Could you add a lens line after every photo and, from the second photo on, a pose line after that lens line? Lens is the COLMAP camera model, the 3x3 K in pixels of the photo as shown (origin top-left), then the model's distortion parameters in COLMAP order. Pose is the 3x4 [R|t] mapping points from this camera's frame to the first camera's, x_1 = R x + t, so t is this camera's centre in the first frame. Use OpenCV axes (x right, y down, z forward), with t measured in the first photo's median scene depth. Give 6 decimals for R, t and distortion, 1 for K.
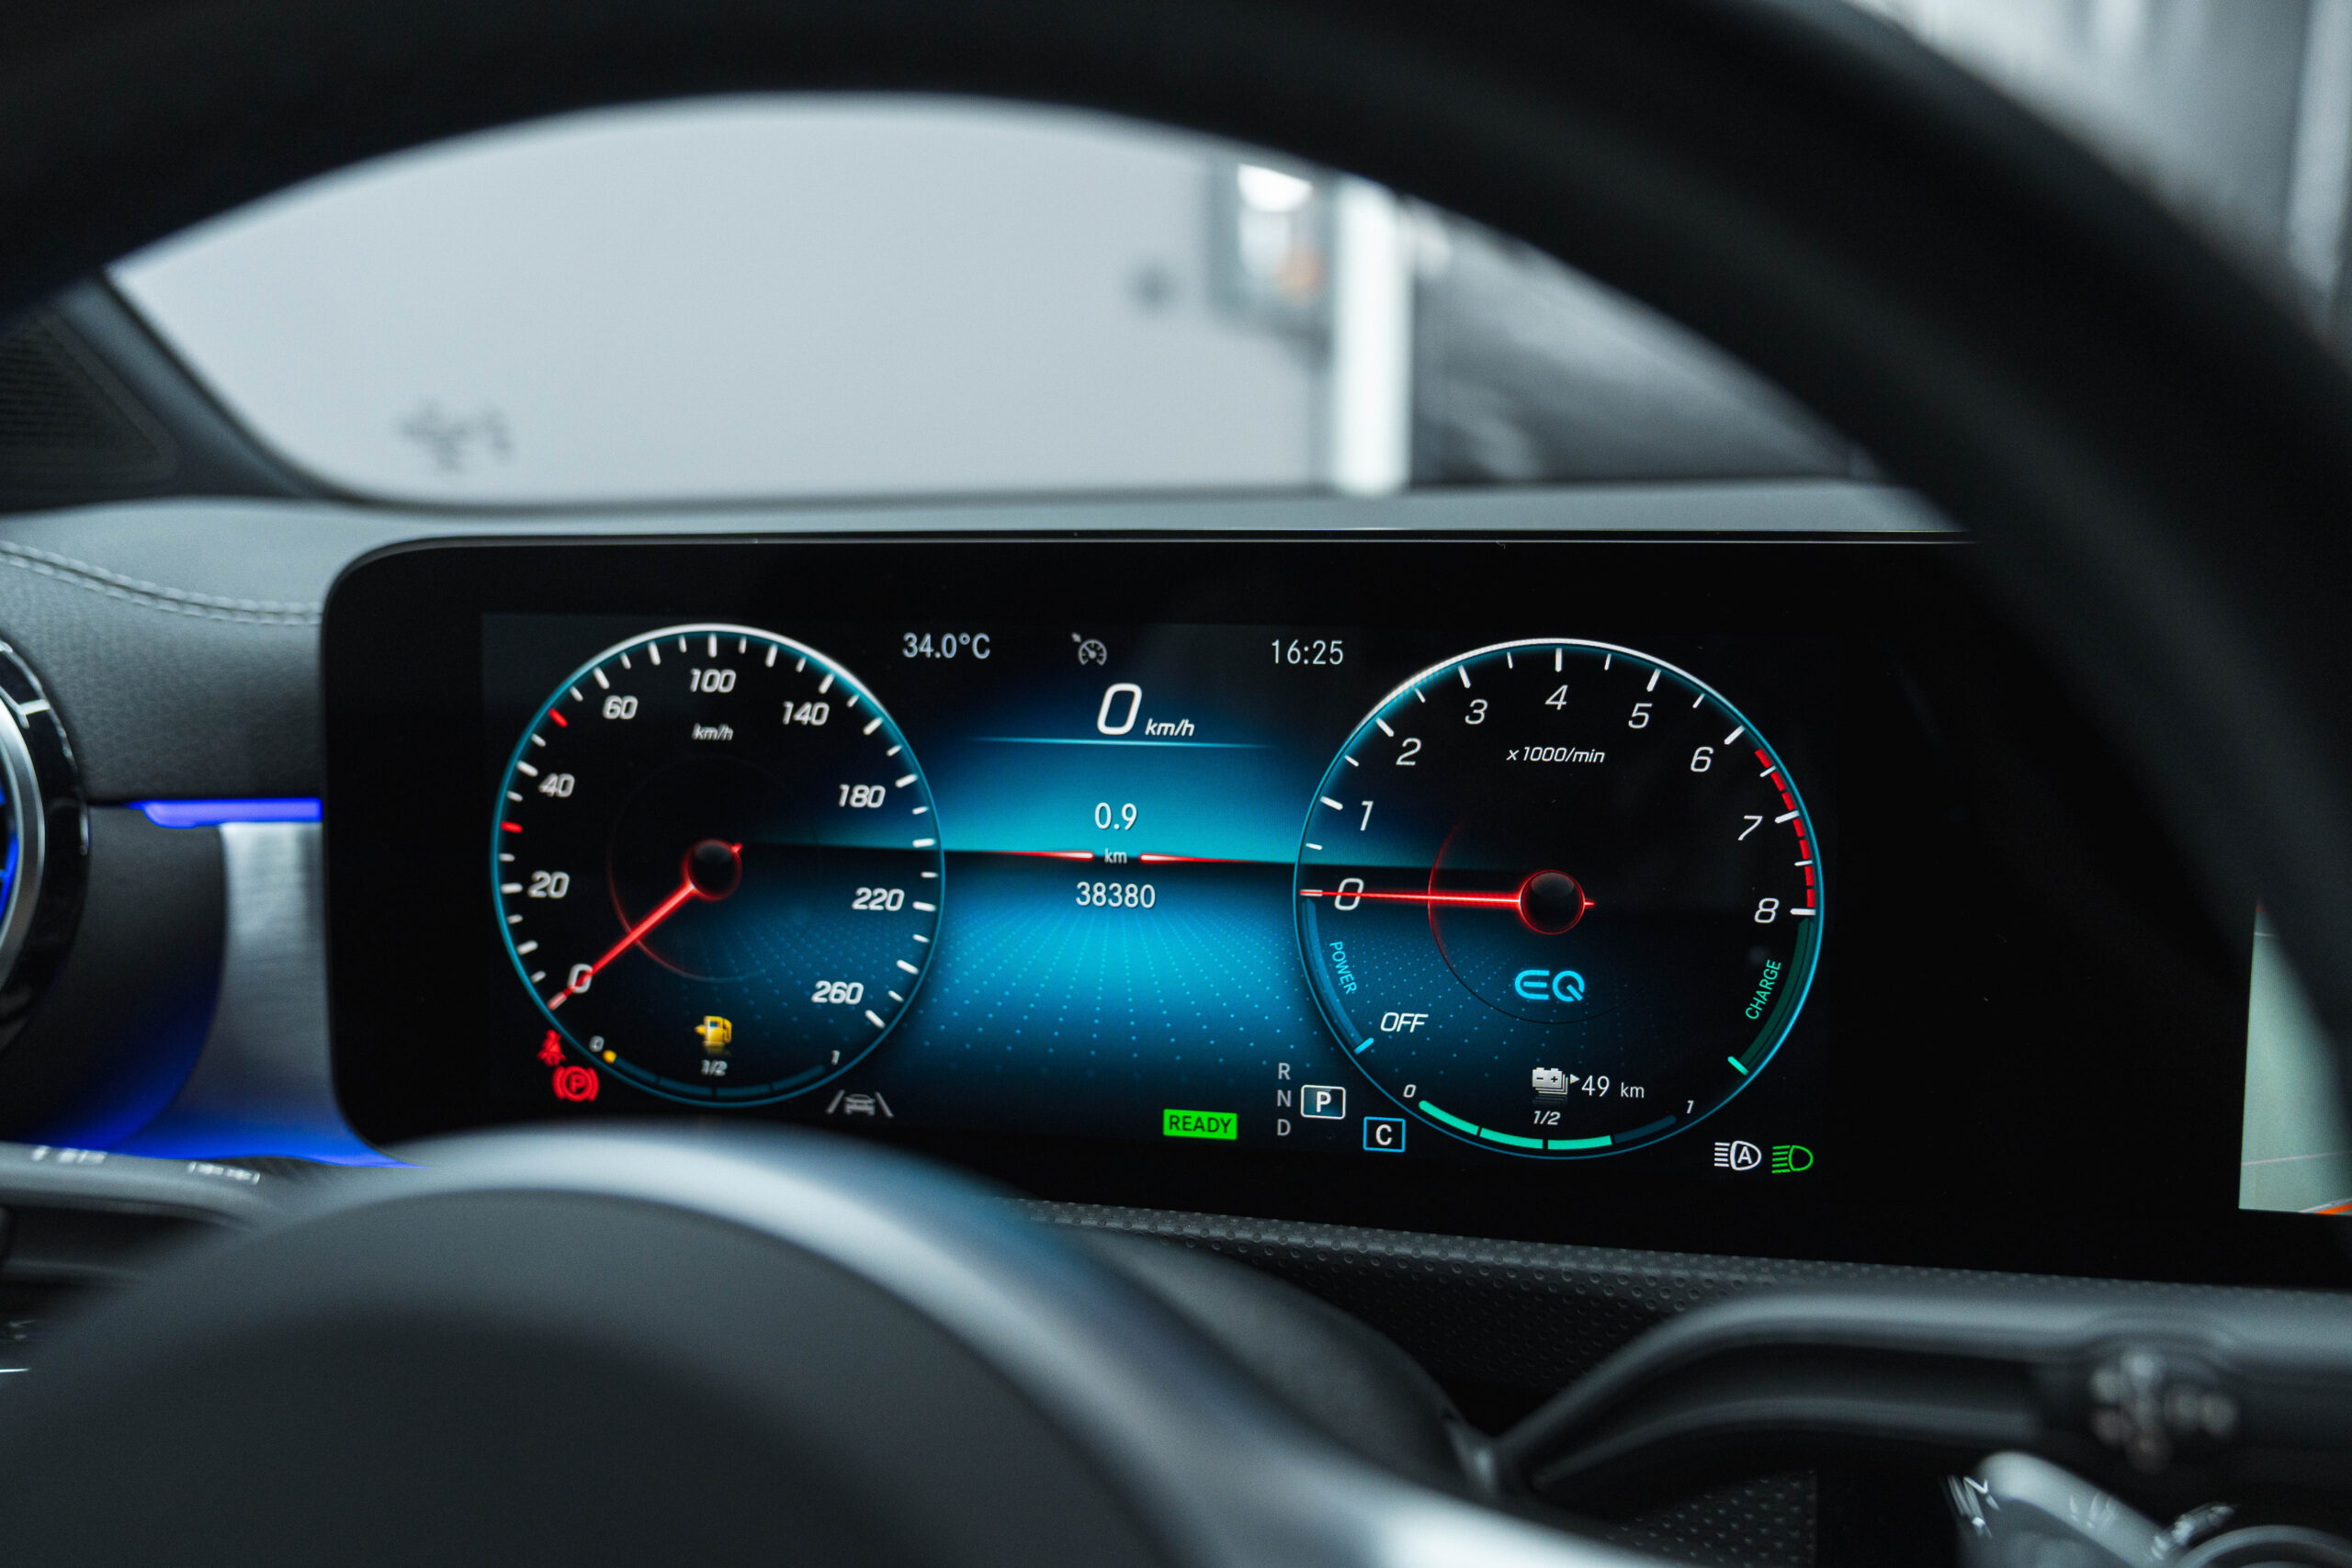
lens RADIAL K [[2124.9, 0, 1178.1], [0, 2124.9, 682.2], [0, 0, 1]] dist [-0.002080, 0.003169]
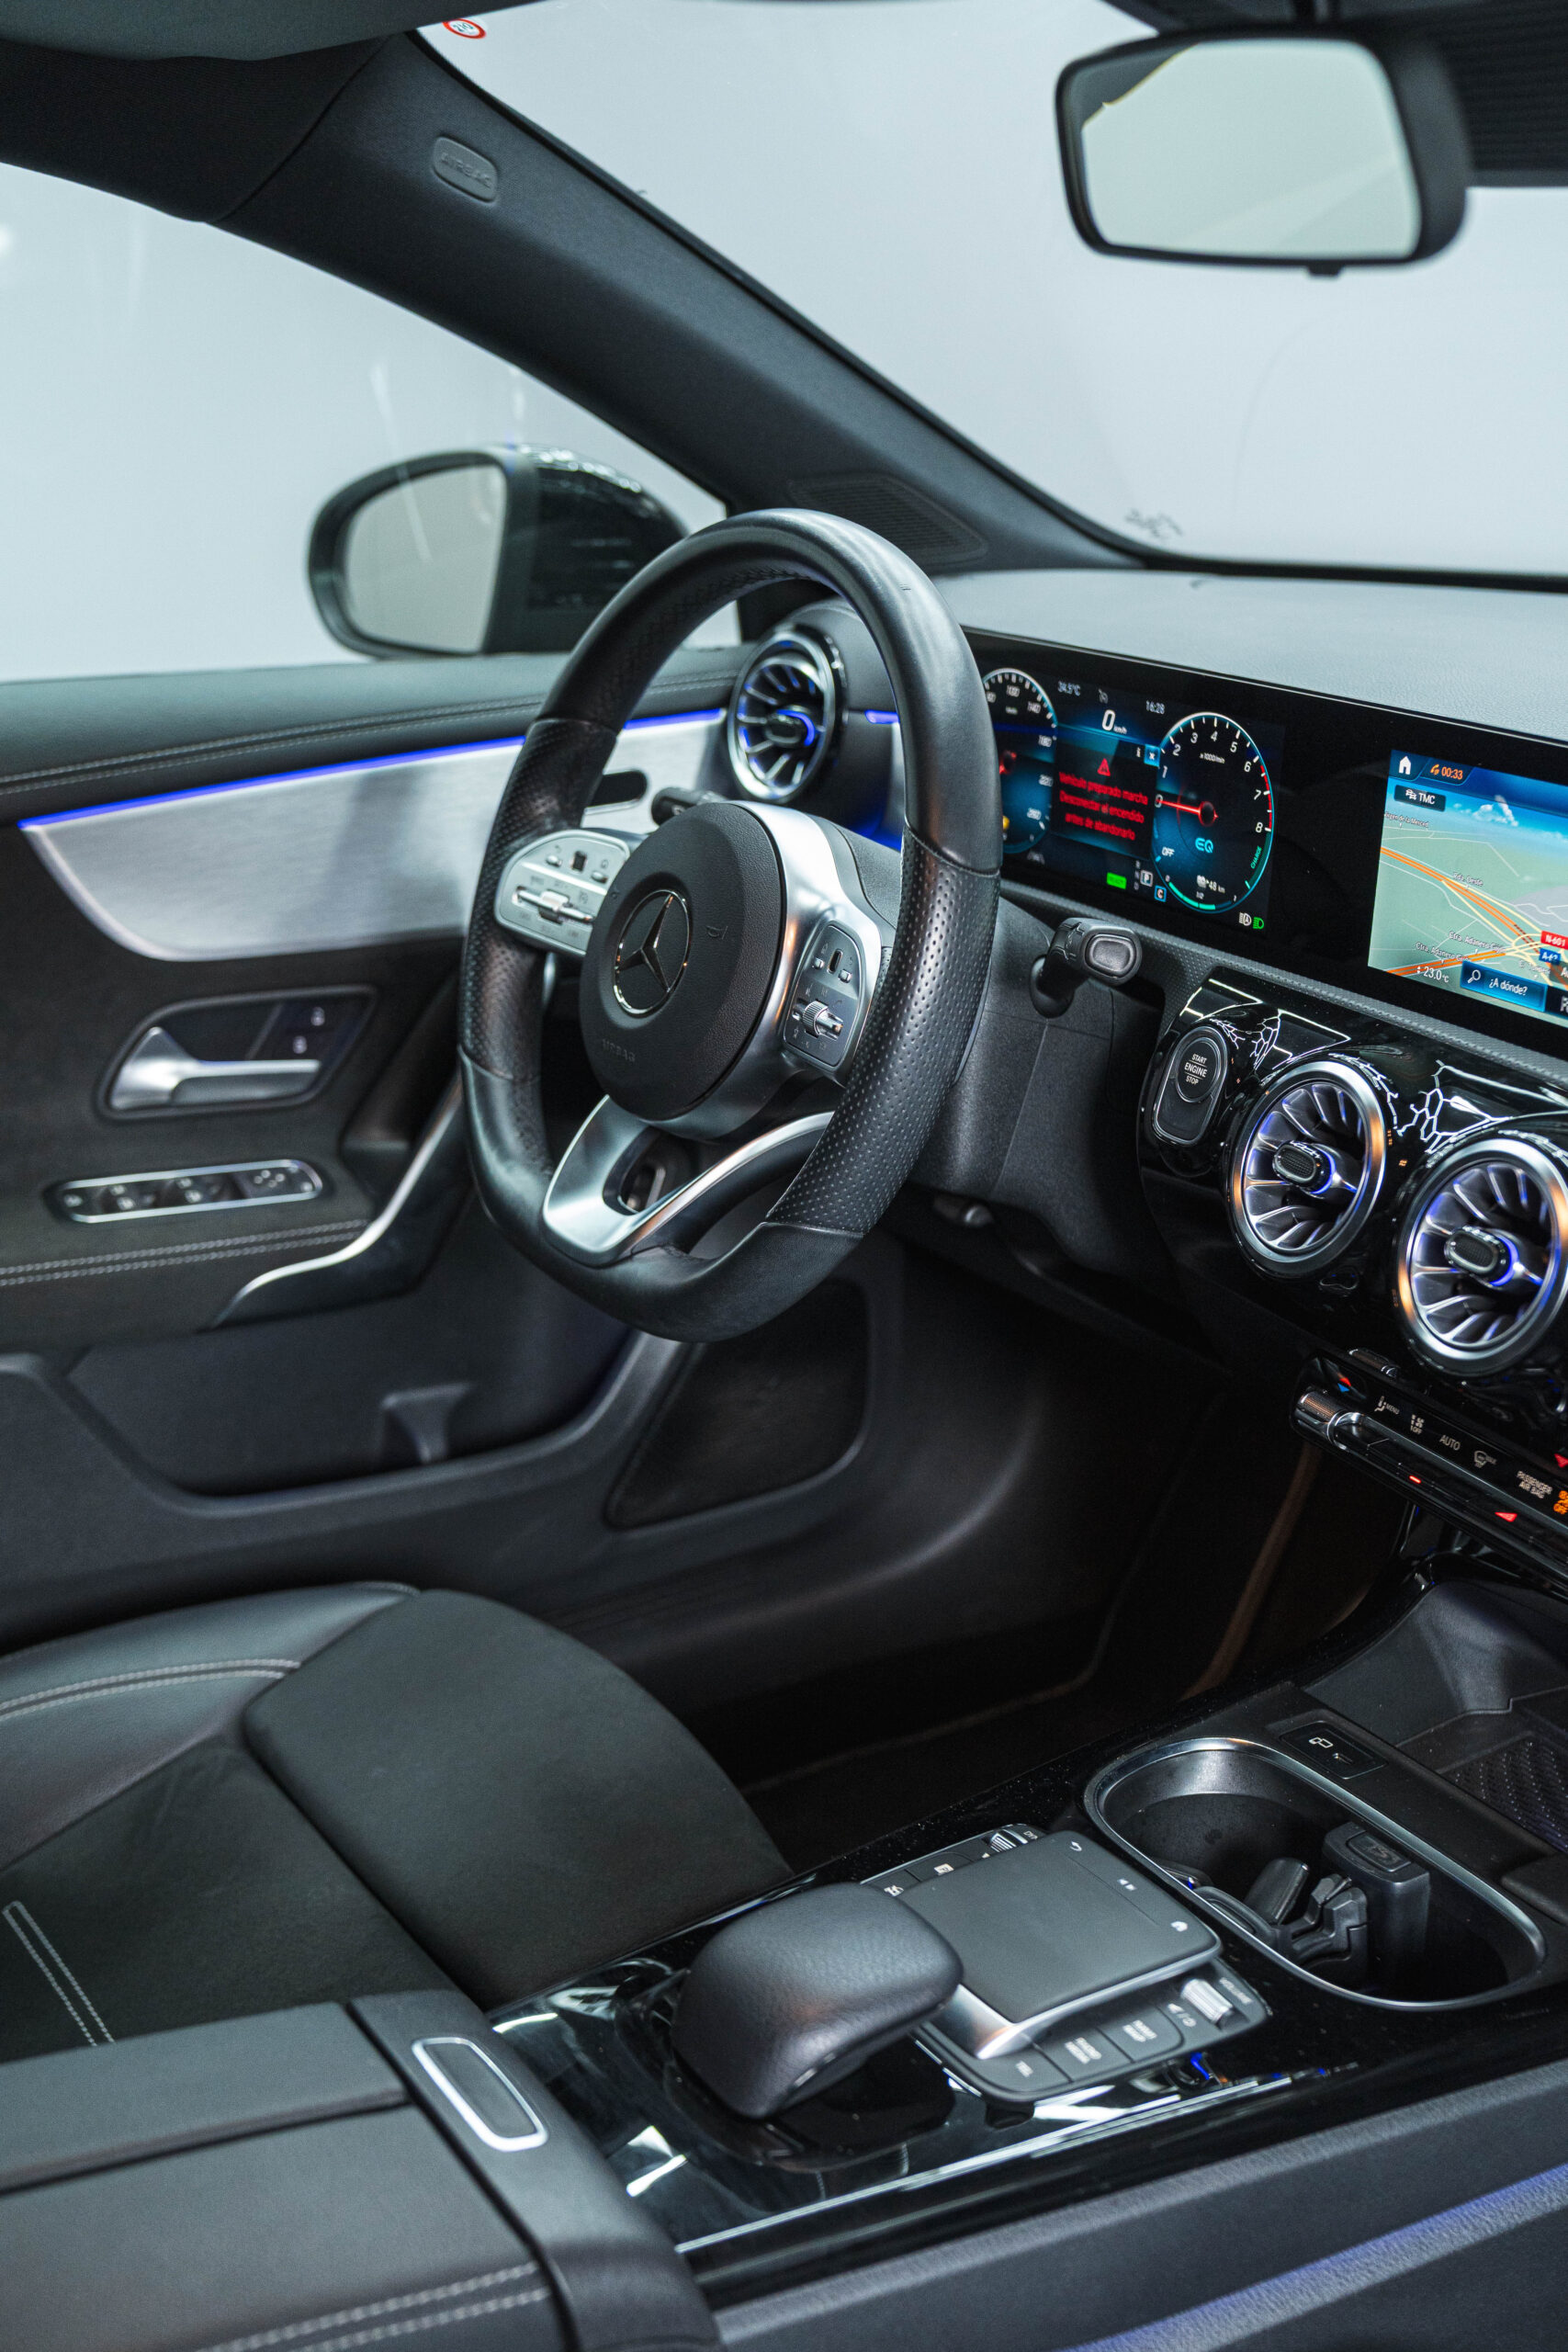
lens RADIAL K [[2931.1, 0, 784.0], [0, 2931.1, 1176.0], [0, 0, 1]] dist [-0.155049, 0.007129]
pose [[0.673127, 0.229797, -0.702918, 2.445751], [-0.079618, 0.967491, 0.240048, -0.284774], [0.735229, -0.105618, 0.669540, -1.833120]]
